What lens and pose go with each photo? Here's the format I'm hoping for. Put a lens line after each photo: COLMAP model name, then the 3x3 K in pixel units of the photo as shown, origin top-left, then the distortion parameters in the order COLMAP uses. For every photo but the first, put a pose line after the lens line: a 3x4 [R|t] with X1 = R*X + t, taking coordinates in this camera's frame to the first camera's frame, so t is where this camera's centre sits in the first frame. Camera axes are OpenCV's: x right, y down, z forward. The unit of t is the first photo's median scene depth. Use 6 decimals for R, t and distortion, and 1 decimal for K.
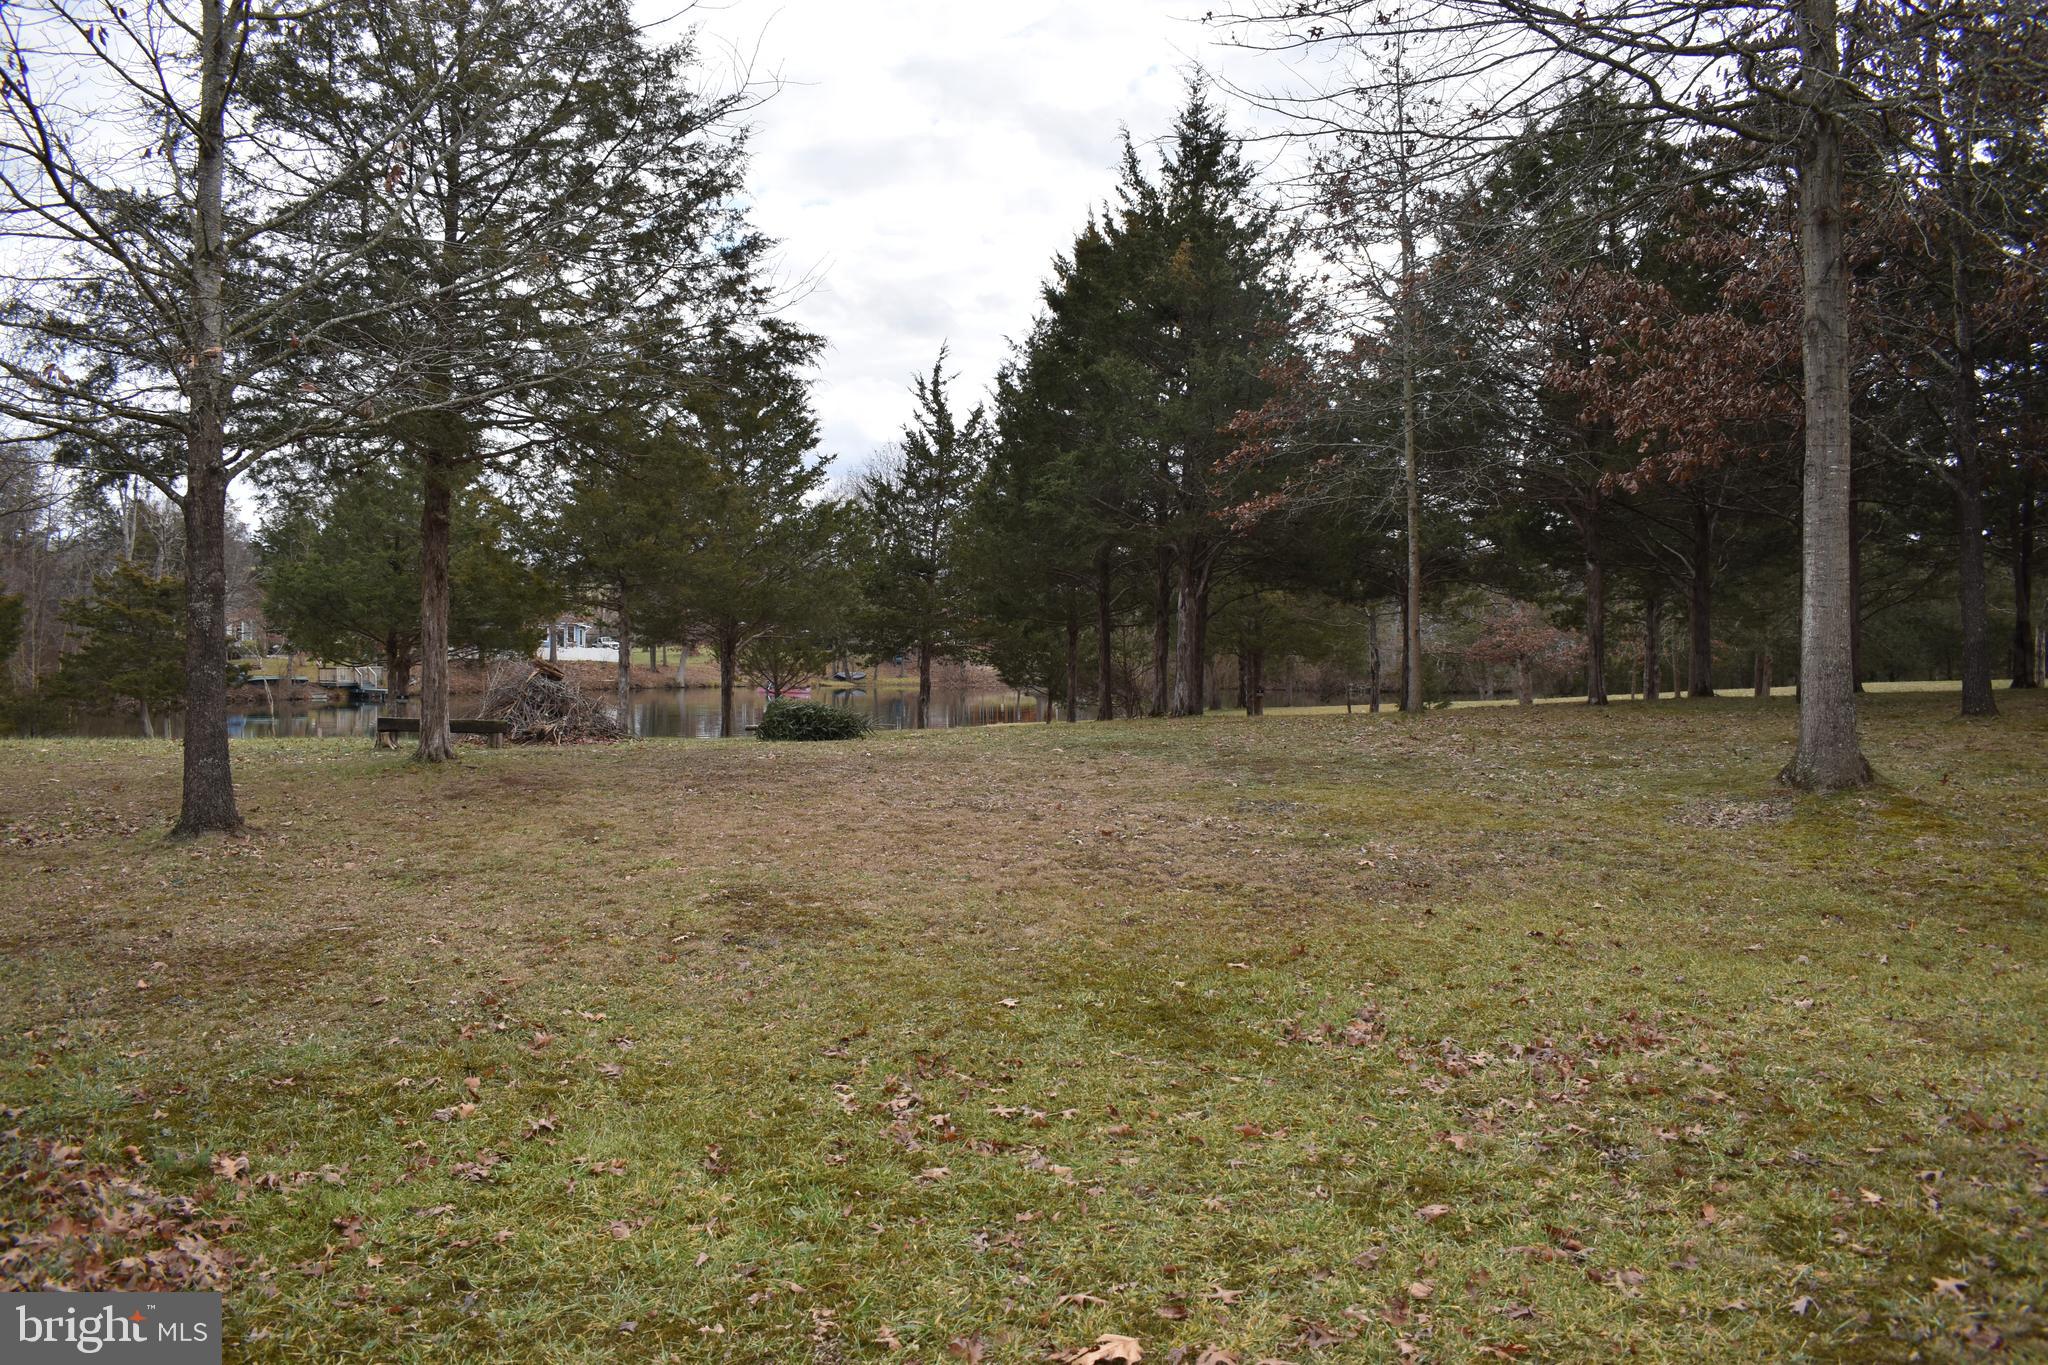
lens RADIAL K [[1604.6, 0, 1012.7], [0, 1604.6, 683.7], [0, 0, 1]] dist [-0.097599, 0.019112]
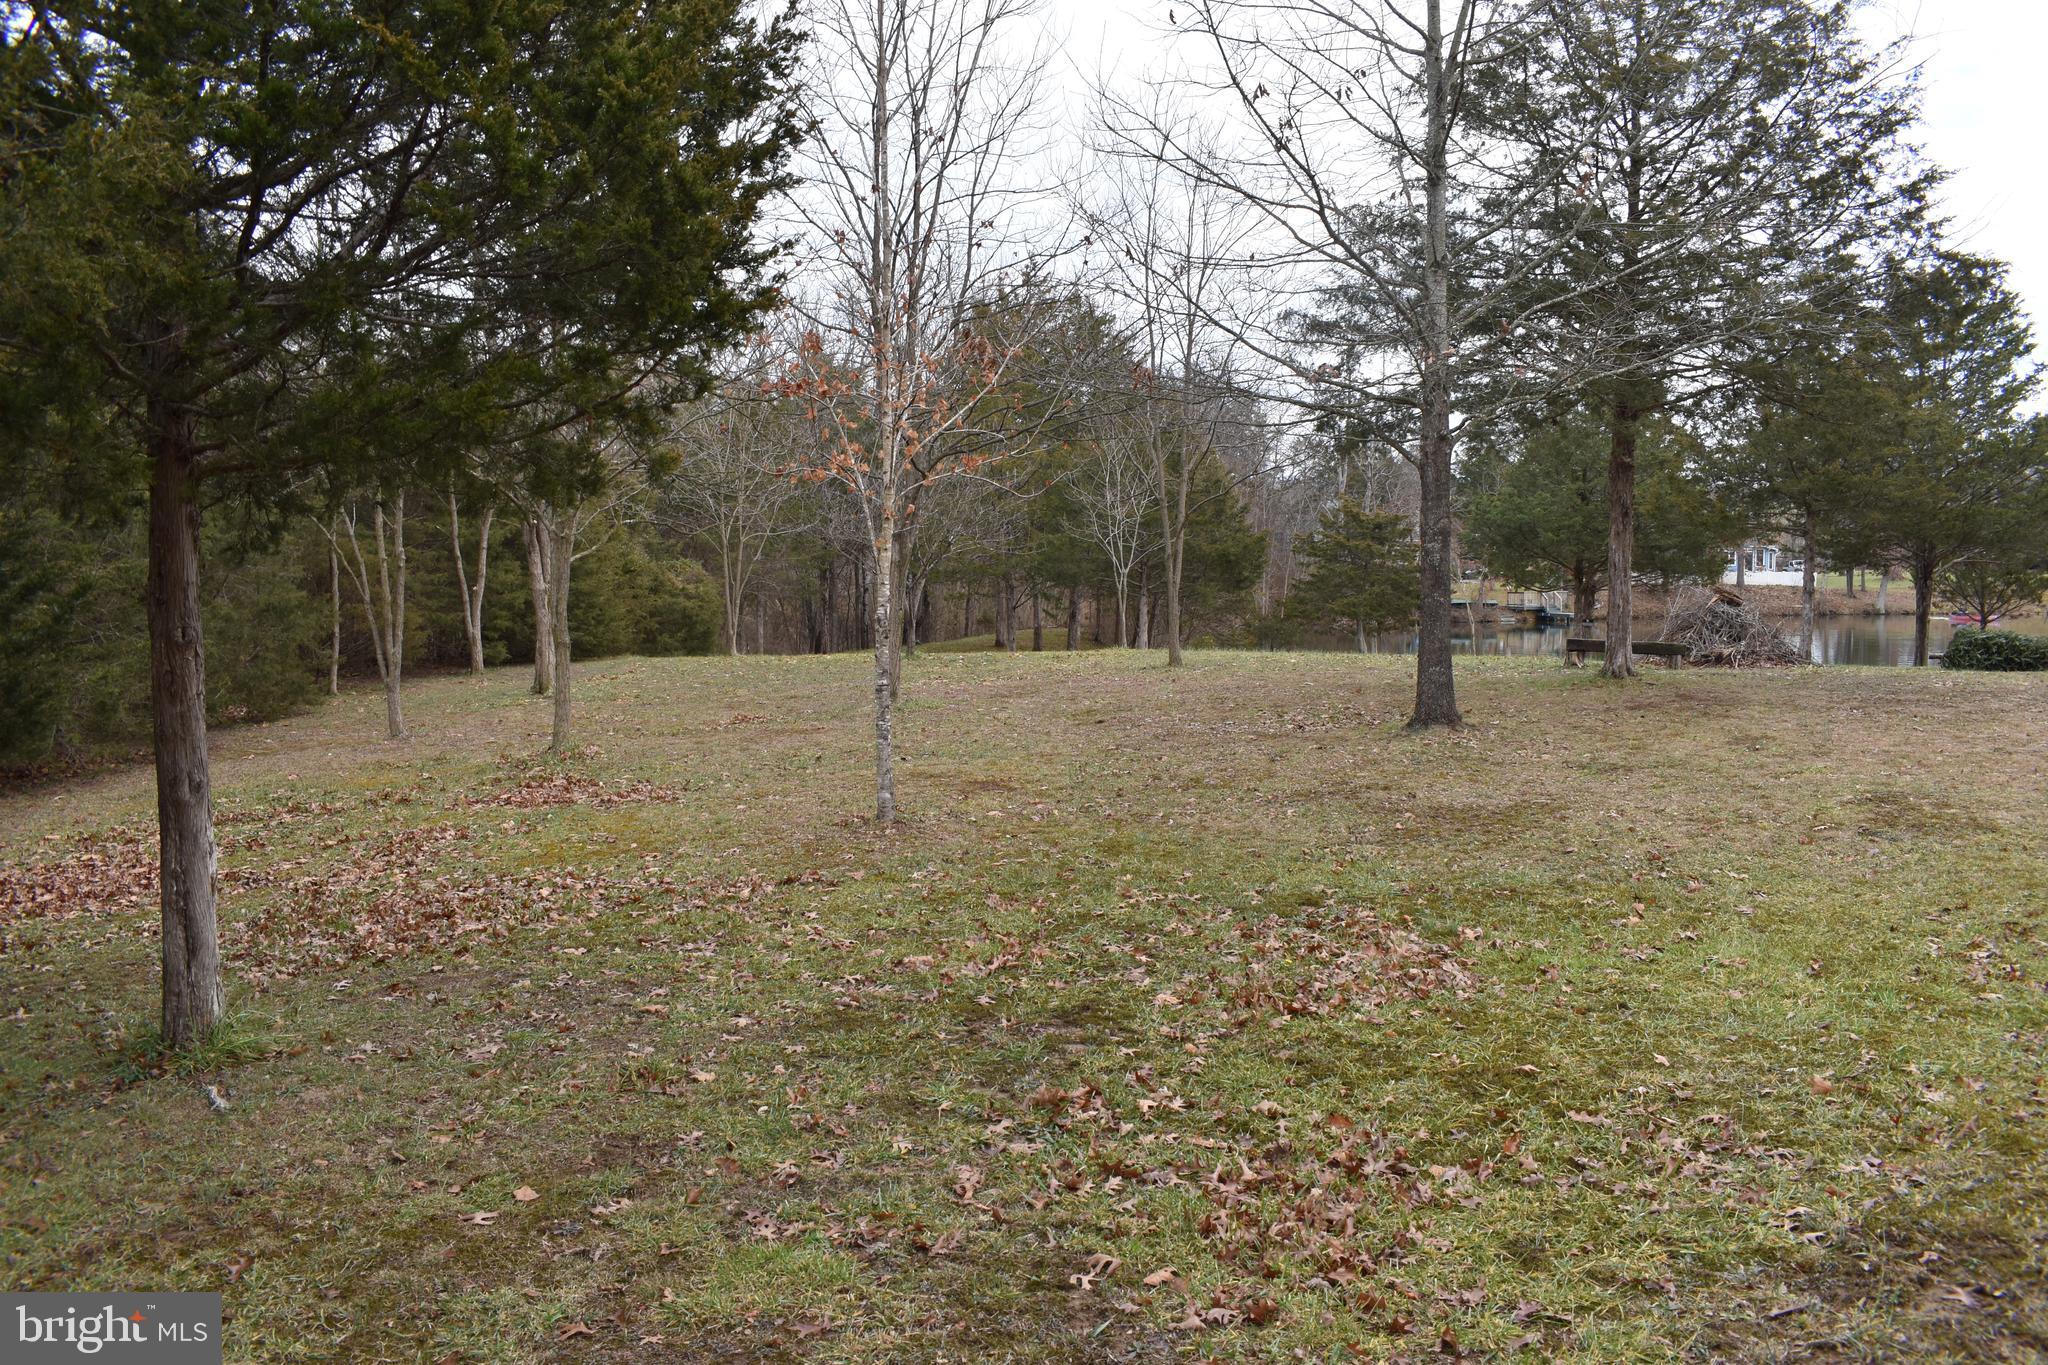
lens RADIAL K [[1604.6, 0, 1017.0], [0, 1604.6, 686.7], [0, 0, 1]] dist [-0.097599, 0.019112]
pose [[0.756726, 0.036150, -0.652732, 0.049636], [-0.003573, 0.998684, 0.051168, -0.000907], [0.653722, -0.036387, 0.755859, -0.138347]]
